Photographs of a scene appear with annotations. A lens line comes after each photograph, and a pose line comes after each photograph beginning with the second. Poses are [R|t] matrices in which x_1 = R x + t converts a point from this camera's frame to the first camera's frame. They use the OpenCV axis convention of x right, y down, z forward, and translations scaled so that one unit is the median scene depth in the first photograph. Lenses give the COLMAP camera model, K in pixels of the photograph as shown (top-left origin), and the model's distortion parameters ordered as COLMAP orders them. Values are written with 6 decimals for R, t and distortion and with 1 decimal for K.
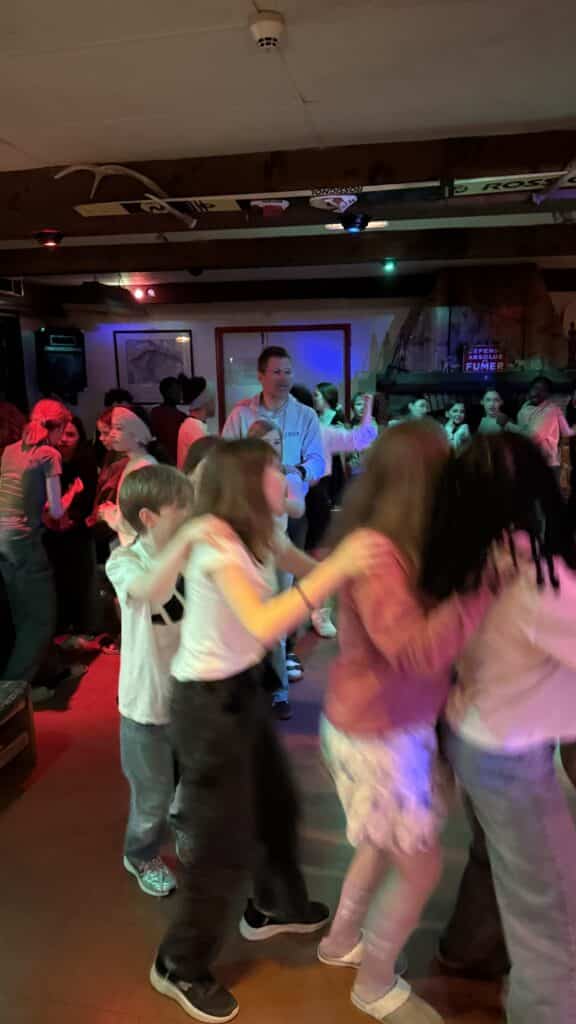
lens RADIAL K [[742.4, 0, 291.6], [0, 742.4, 516.7], [0, 0, 1]] dist [0.027533, -0.055651]
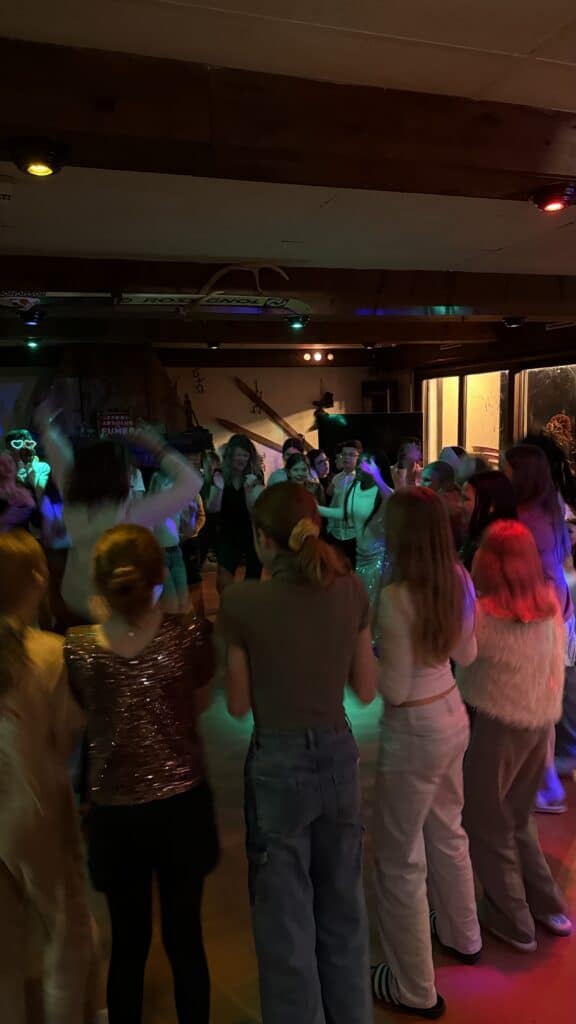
lens RADIAL K [[724.1, 0, 283.6], [0, 724.1, 511.7], [0, 0, 1]] dist [0.168225, -0.354592]
pose [[0.869335, -0.077435, 0.488120, -0.085579], [0.117135, 0.991791, -0.051279, 0.006827], [-0.480142, 0.101755, 0.871269, -0.088592]]
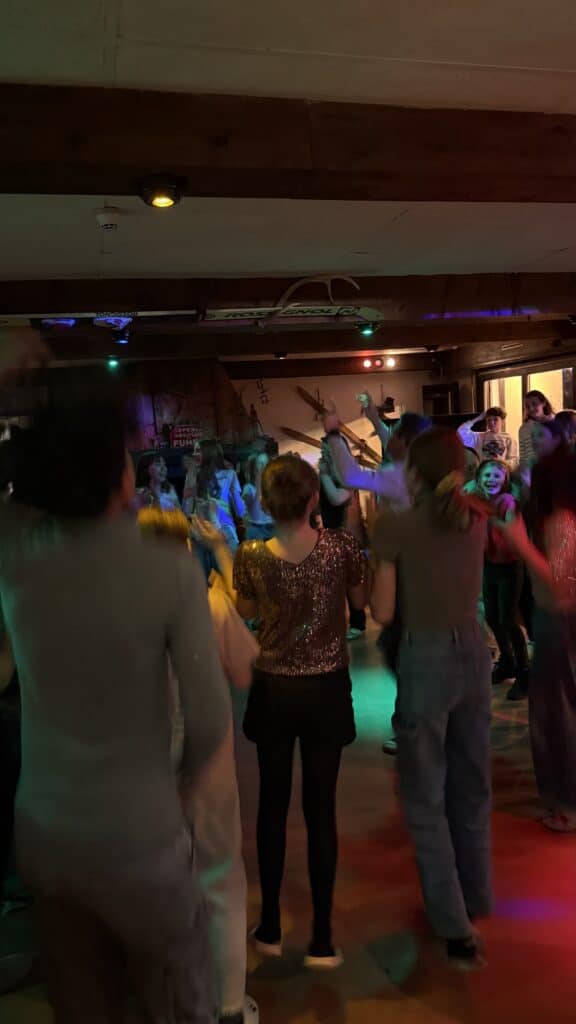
lens RADIAL K [[722.0, 0, 290.9], [0, 722.0, 510.9], [0, 0, 1]] dist [0.177156, -0.379776]
pose [[0.897438, -0.095685, 0.430638, -0.118876], [0.141023, 0.987196, -0.074540, 0.016227], [-0.417992, 0.127625, 0.899441, -0.105909]]
